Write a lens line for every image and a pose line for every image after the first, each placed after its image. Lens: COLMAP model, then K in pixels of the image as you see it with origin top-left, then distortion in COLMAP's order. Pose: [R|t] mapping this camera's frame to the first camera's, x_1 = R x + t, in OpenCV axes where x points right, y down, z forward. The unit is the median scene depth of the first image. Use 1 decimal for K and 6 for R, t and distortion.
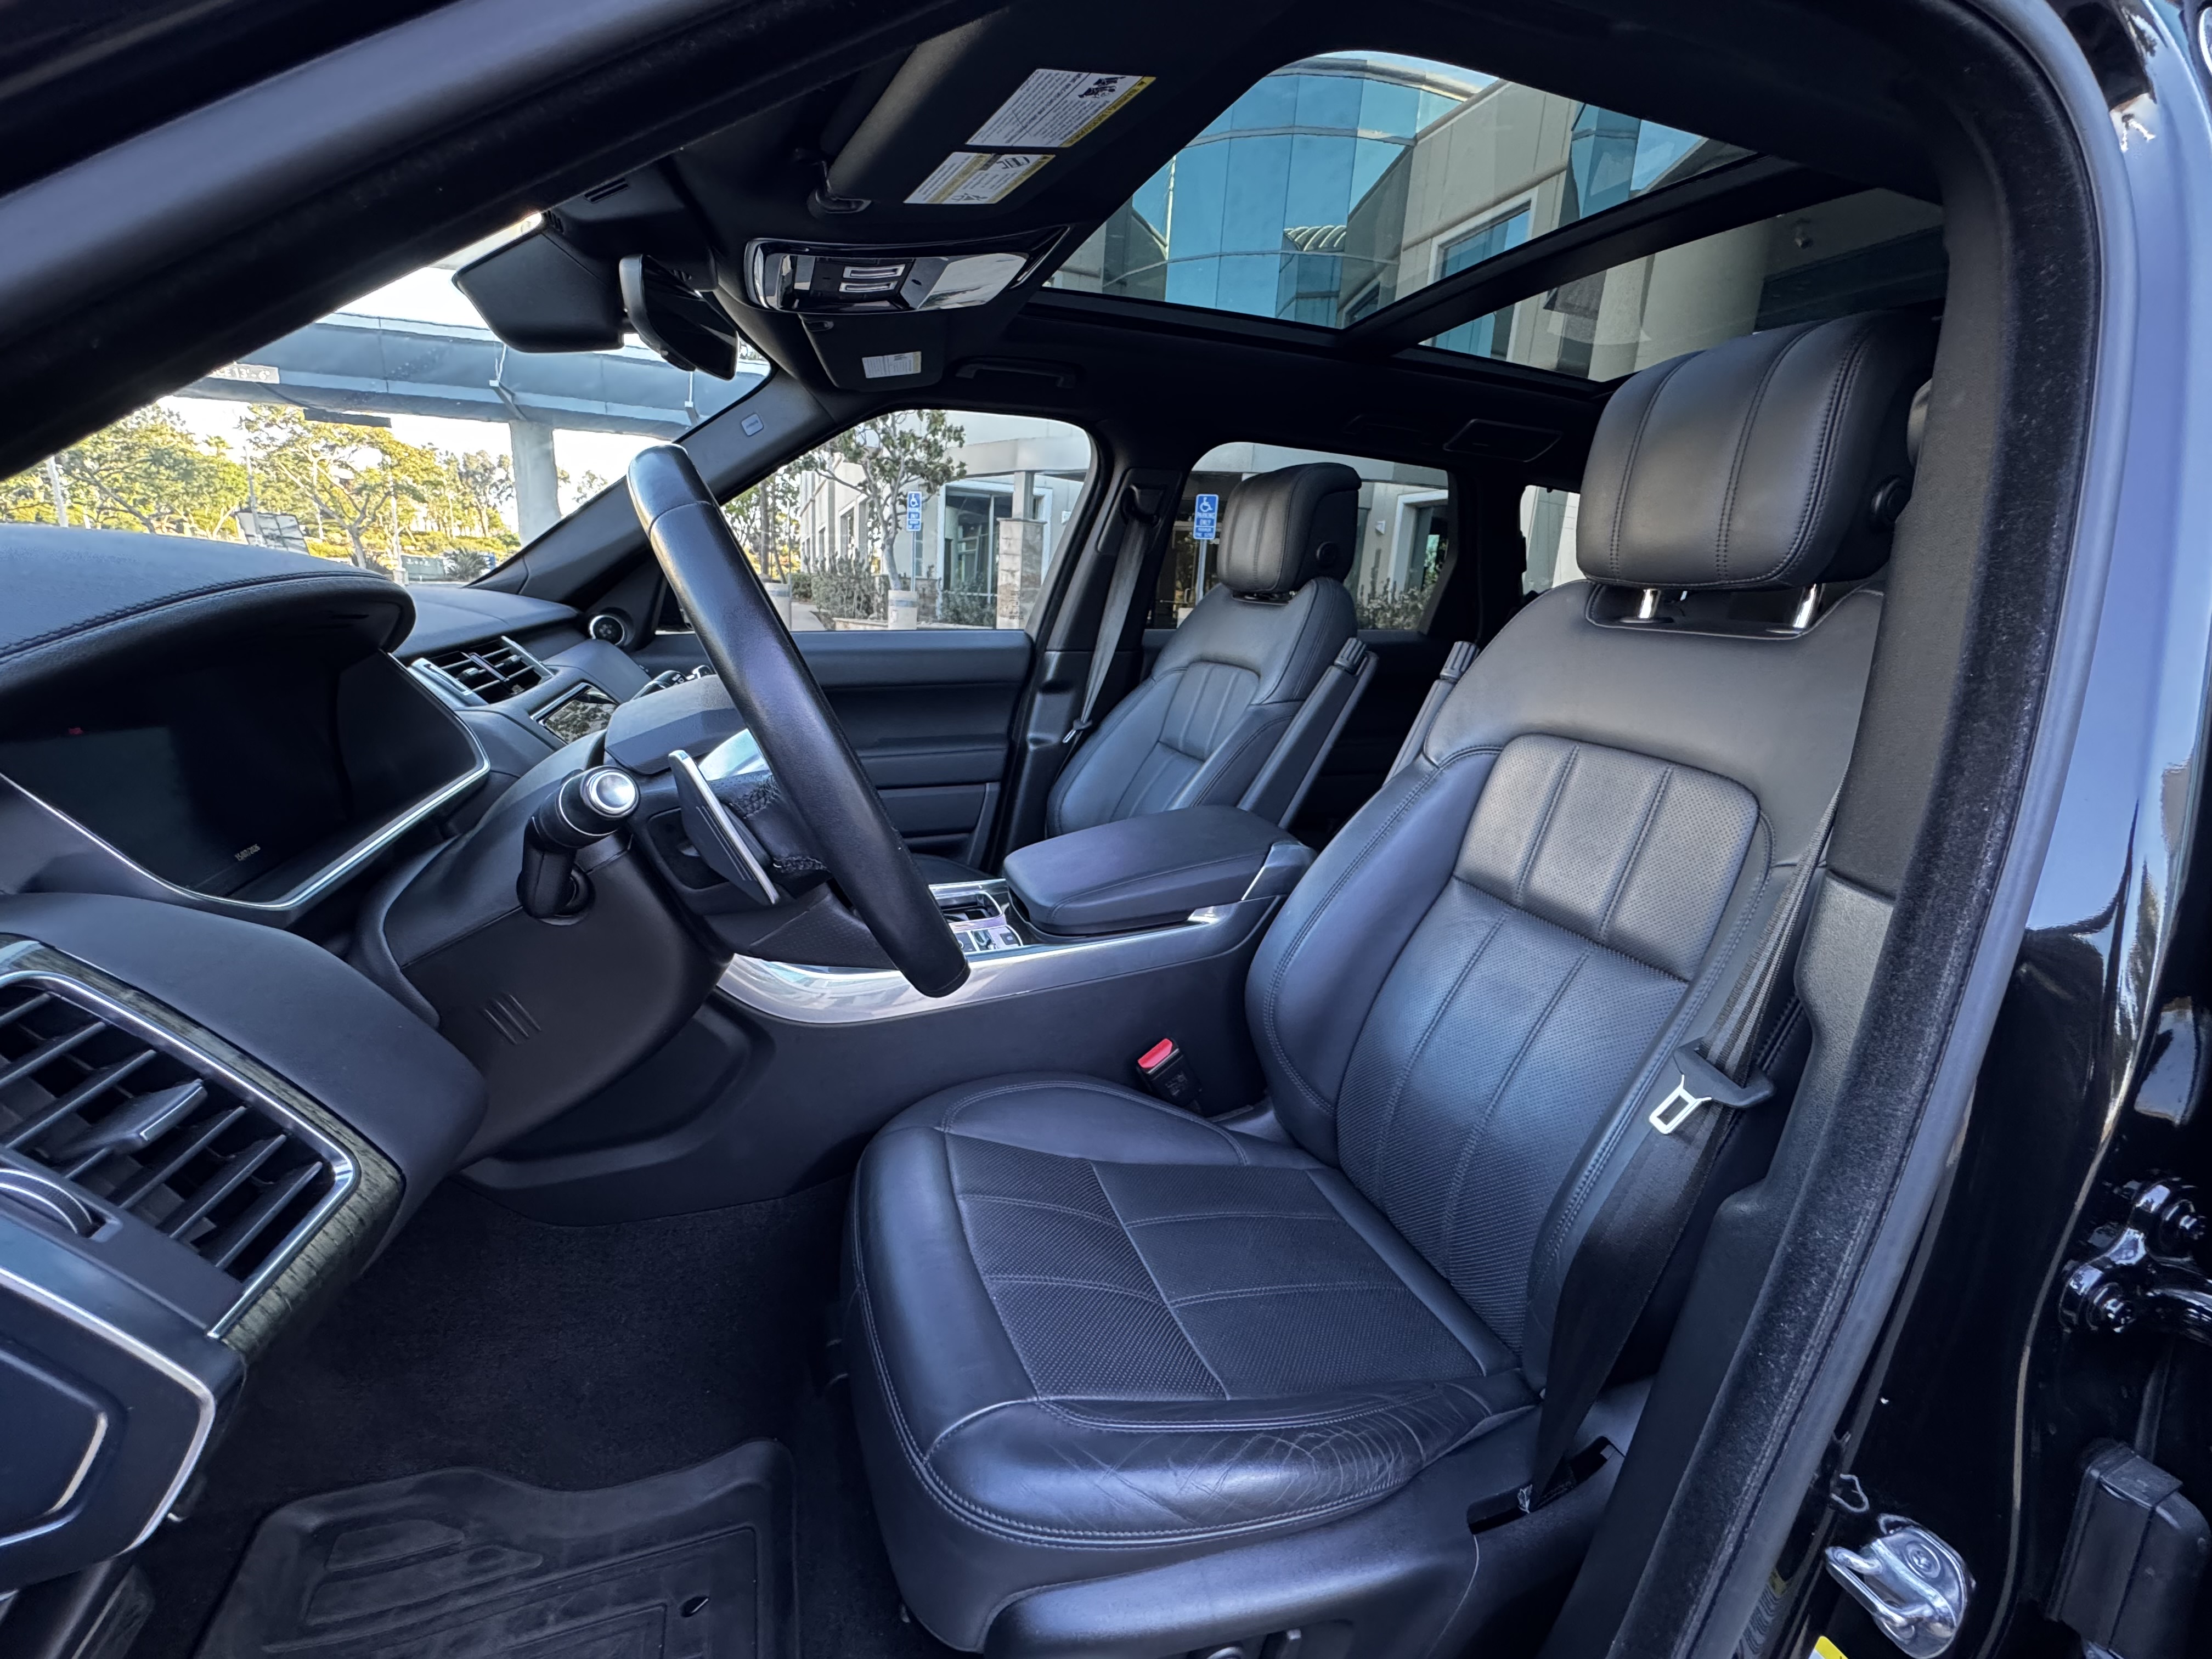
lens RADIAL K [[943.8, 0, 1108.0], [0, 943.8, 821.4], [0, 0, 1]] dist [-0.004781, 0.000321]
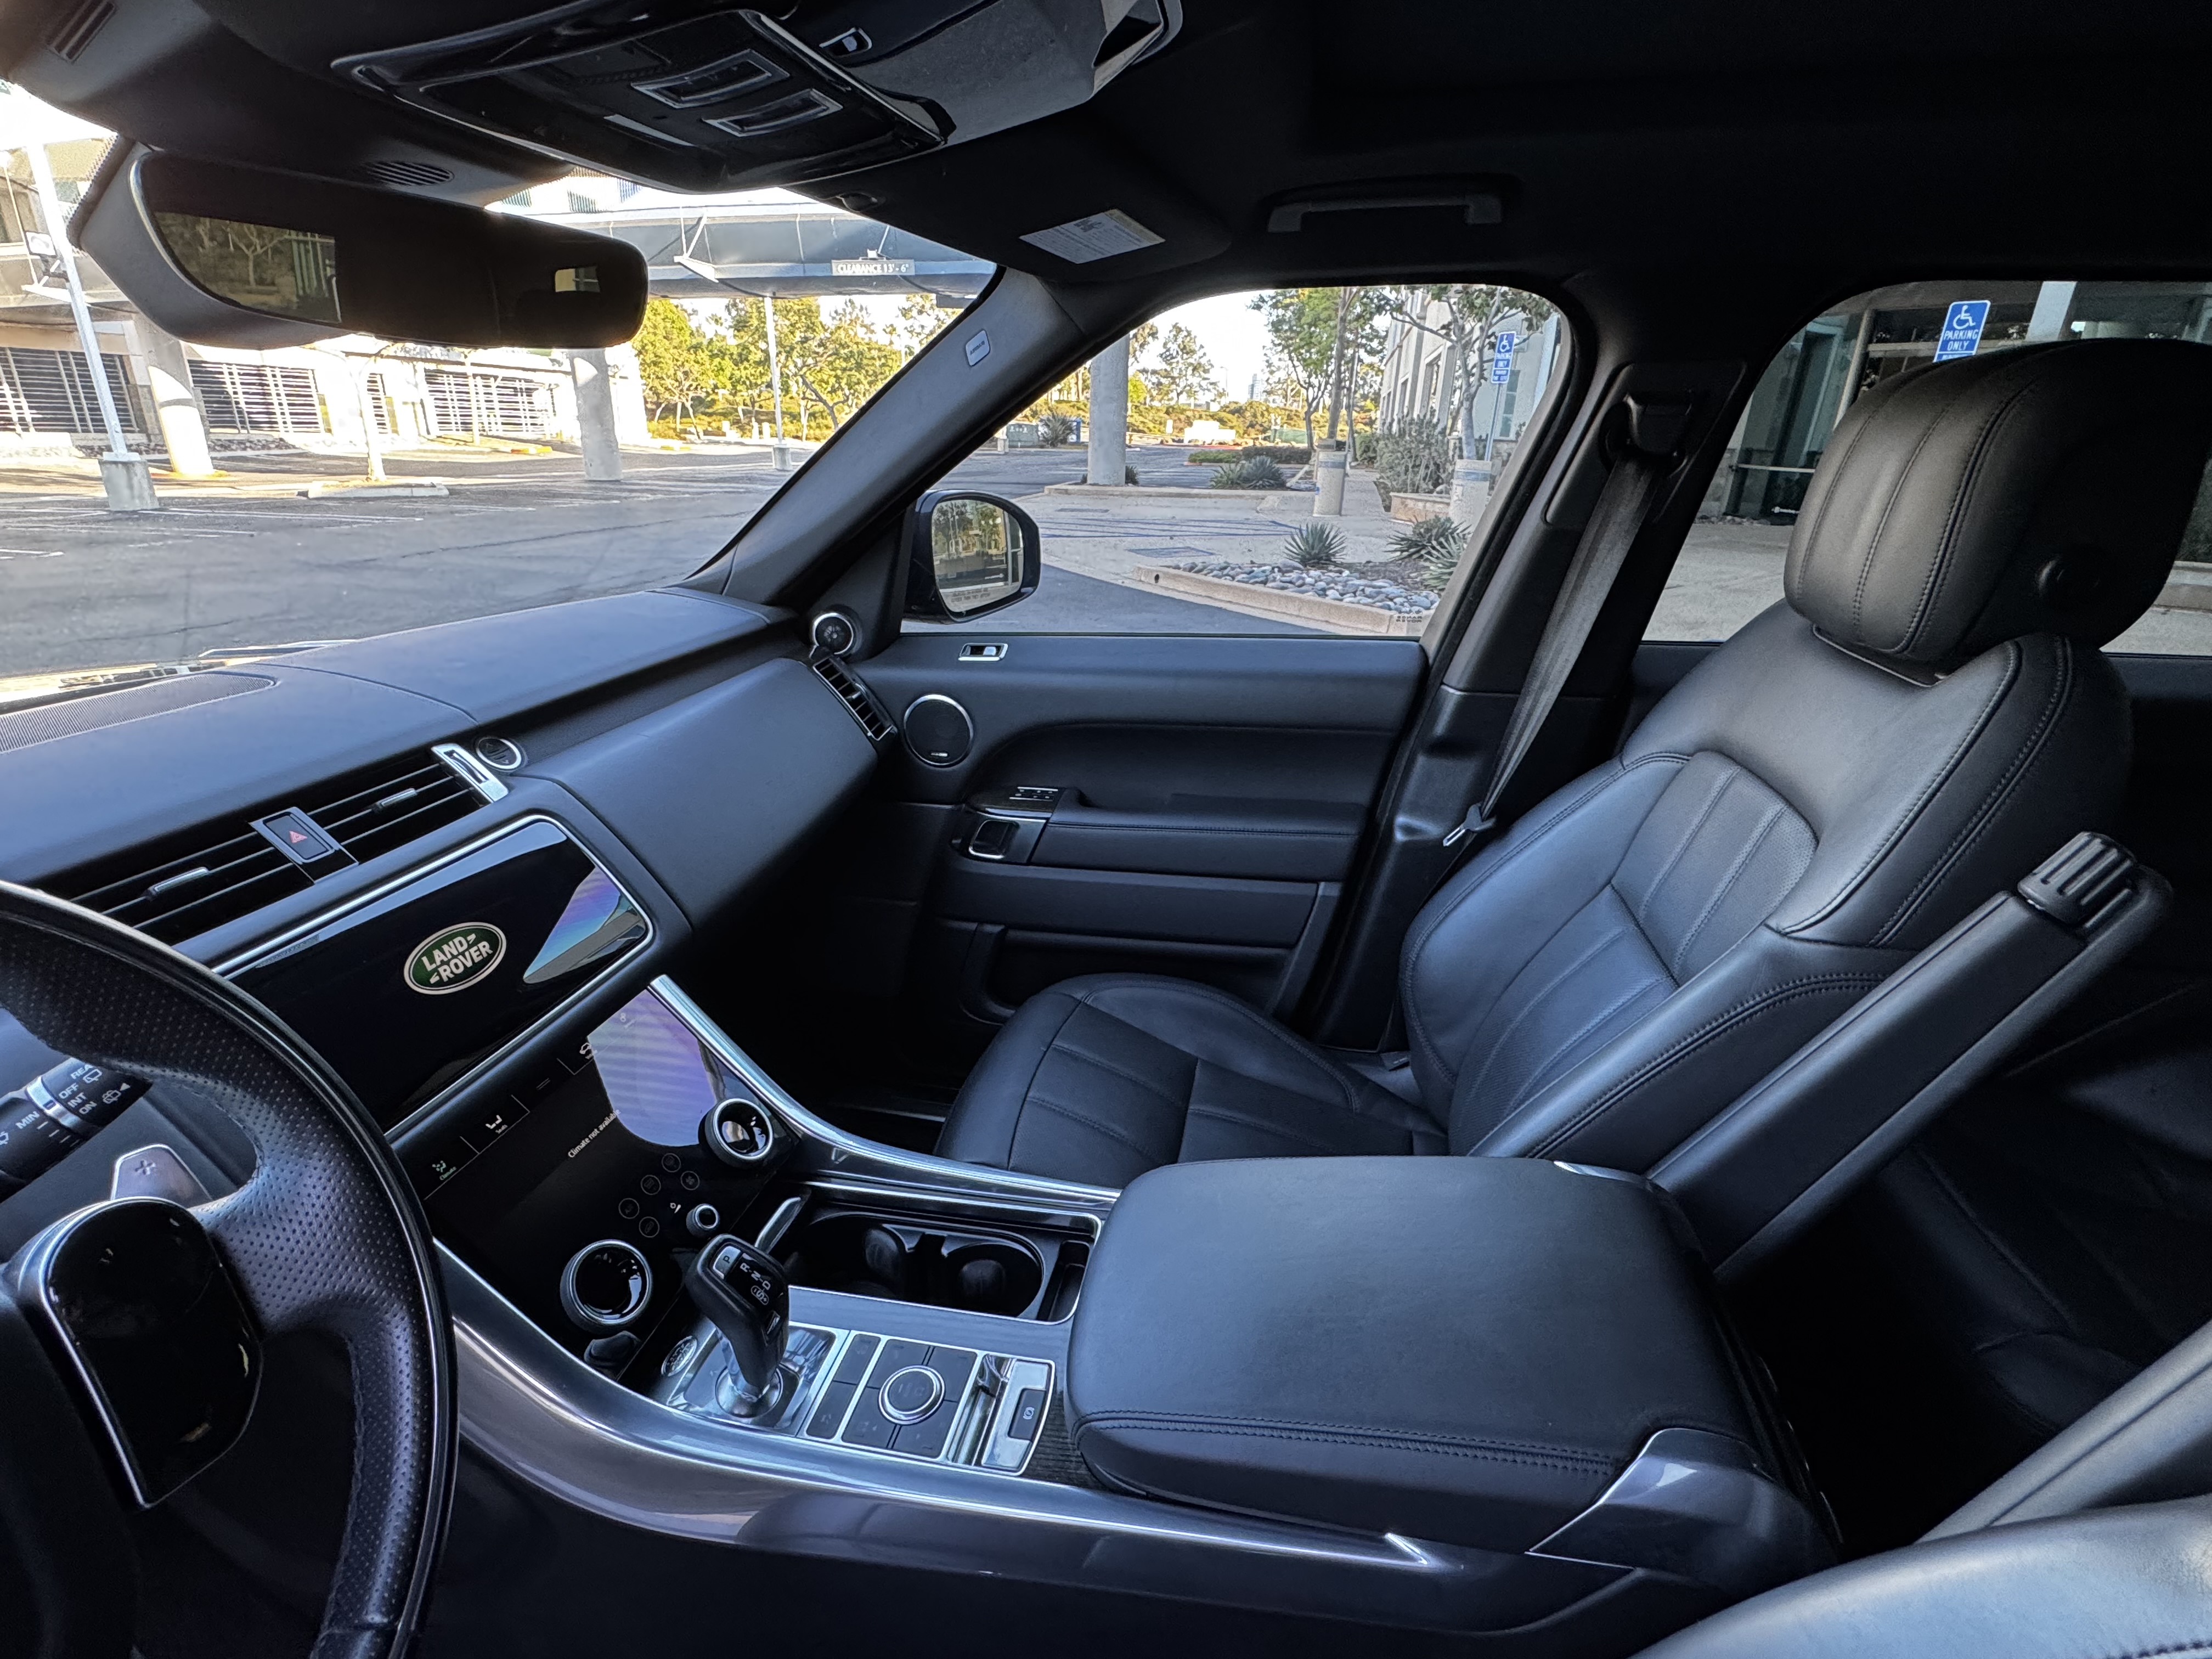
lens RADIAL K [[1042.9, 0, 1104.4], [0, 1042.9, 821.8], [0, 0, 1]] dist [0.001030, -0.000077]
pose [[0.849567, 0.153483, -0.504657, 0.168147], [-0.100319, 0.986283, 0.131080, -0.271965], [0.517853, -0.060735, 0.853311, 0.550529]]
